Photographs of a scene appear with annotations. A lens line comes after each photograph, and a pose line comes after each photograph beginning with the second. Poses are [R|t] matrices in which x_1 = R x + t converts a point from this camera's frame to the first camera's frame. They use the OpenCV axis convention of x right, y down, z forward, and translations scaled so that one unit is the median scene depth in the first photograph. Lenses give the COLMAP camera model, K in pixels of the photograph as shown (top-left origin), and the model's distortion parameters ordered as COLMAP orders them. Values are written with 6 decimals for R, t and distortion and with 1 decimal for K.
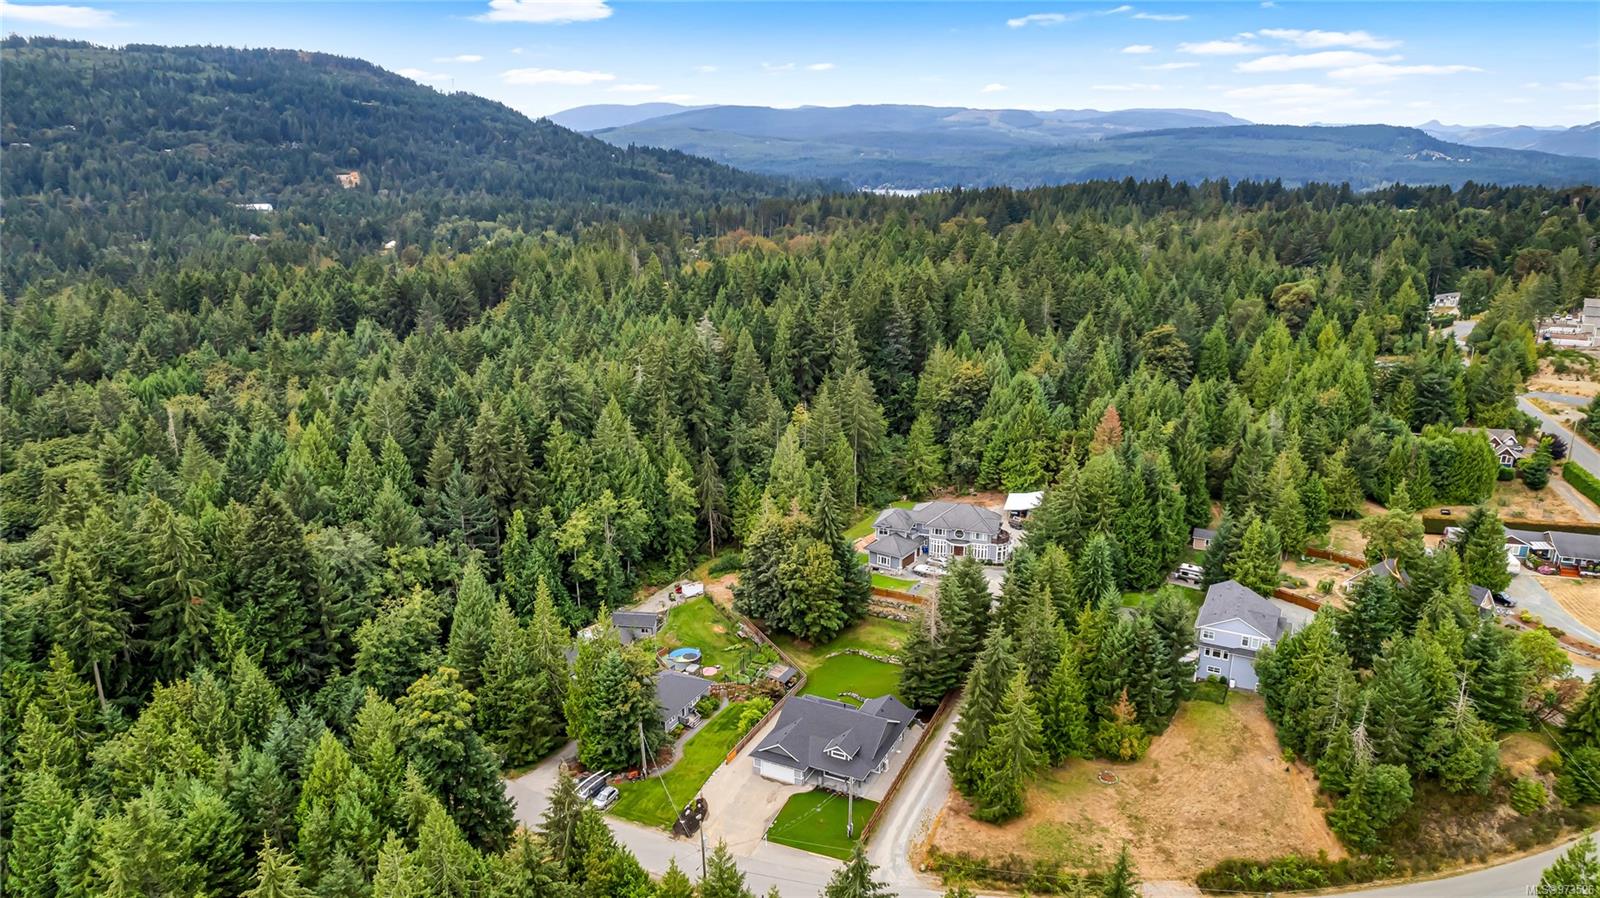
lens RADIAL K [[1027.2, 0, 804.3], [0, 1027.2, 440.5], [0, 0, 1]] dist [-0.078001, 0.070865]
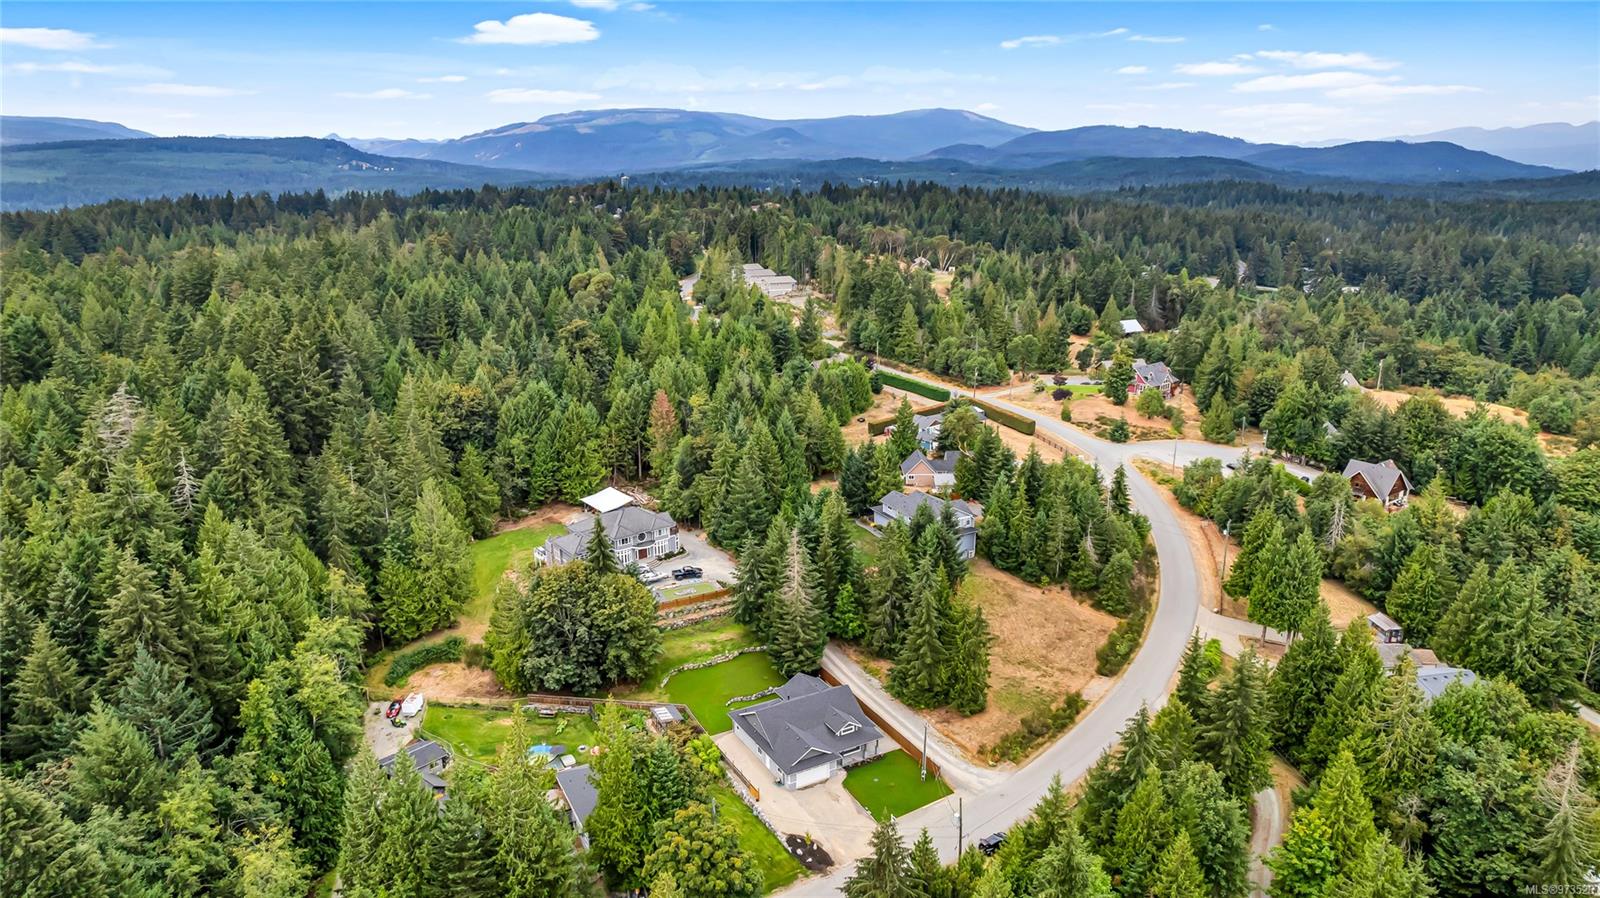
lens RADIAL K [[1027.2, 0, 804.3], [0, 1027.2, 440.5], [0, 0, 1]] dist [-0.078001, 0.070865]
pose [[0.568810, -0.221192, 0.792167, -0.553914], [0.230395, 0.967448, 0.104701, -0.070664], [-0.789540, 0.122956, 0.601256, 0.278058]]
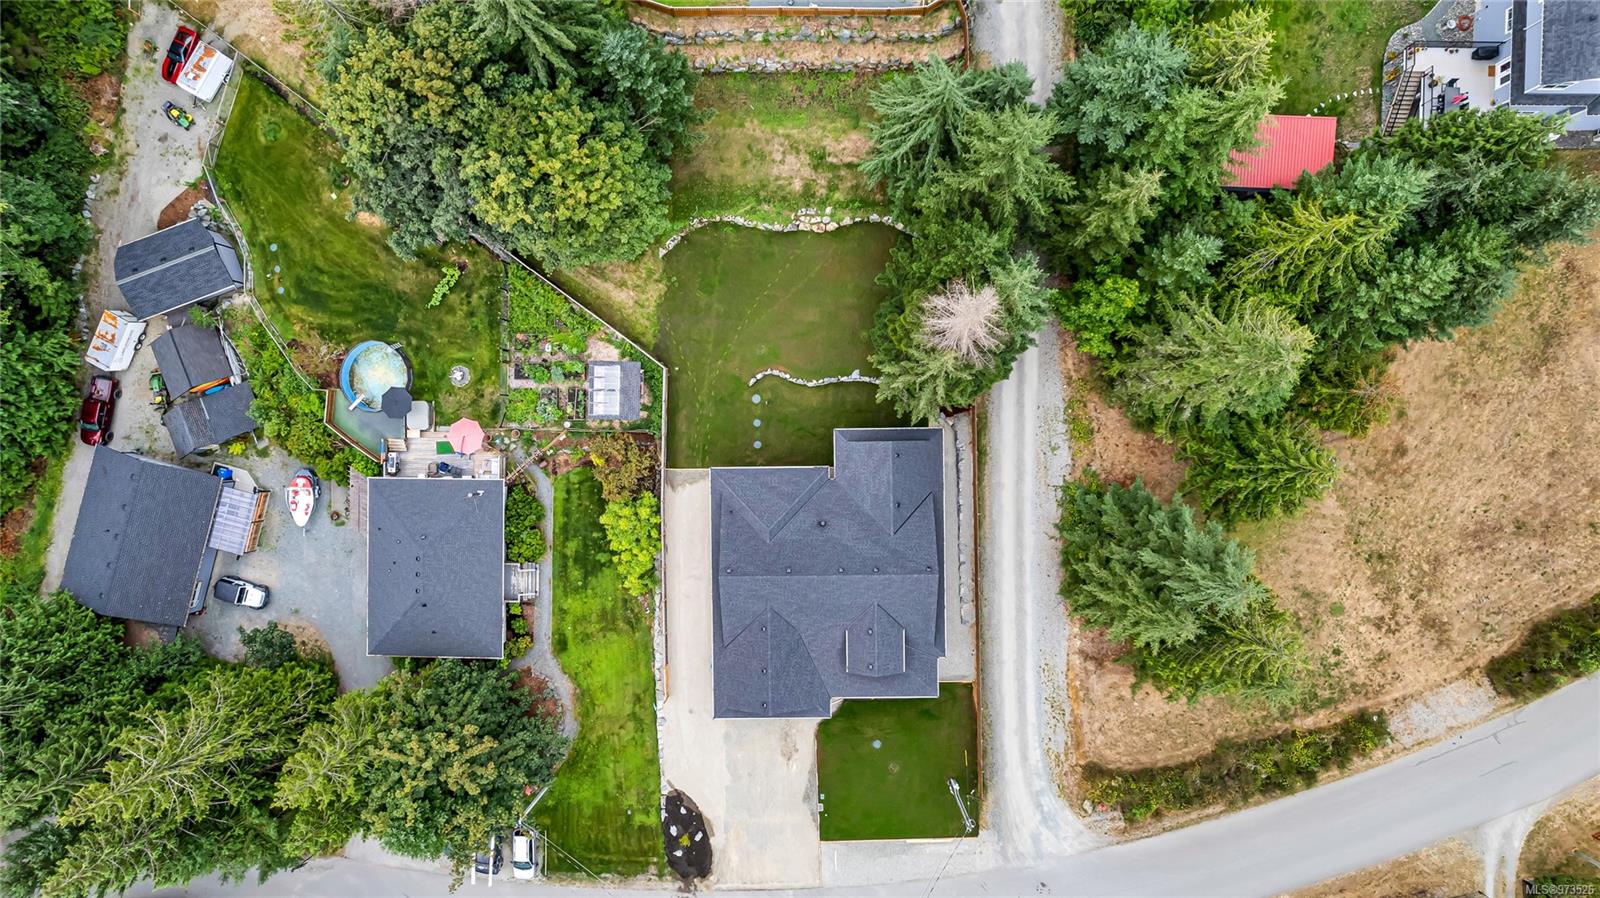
lens RADIAL K [[1027.2, 0, 804.3], [0, 1027.2, 440.5], [0, 0, 1]] dist [-0.078001, 0.070865]
pose [[0.895053, -0.445828, -0.010802, 0.043459], [0.132025, 0.241765, 0.961311, -0.176806], [-0.425968, -0.861851, 0.275253, 0.719191]]
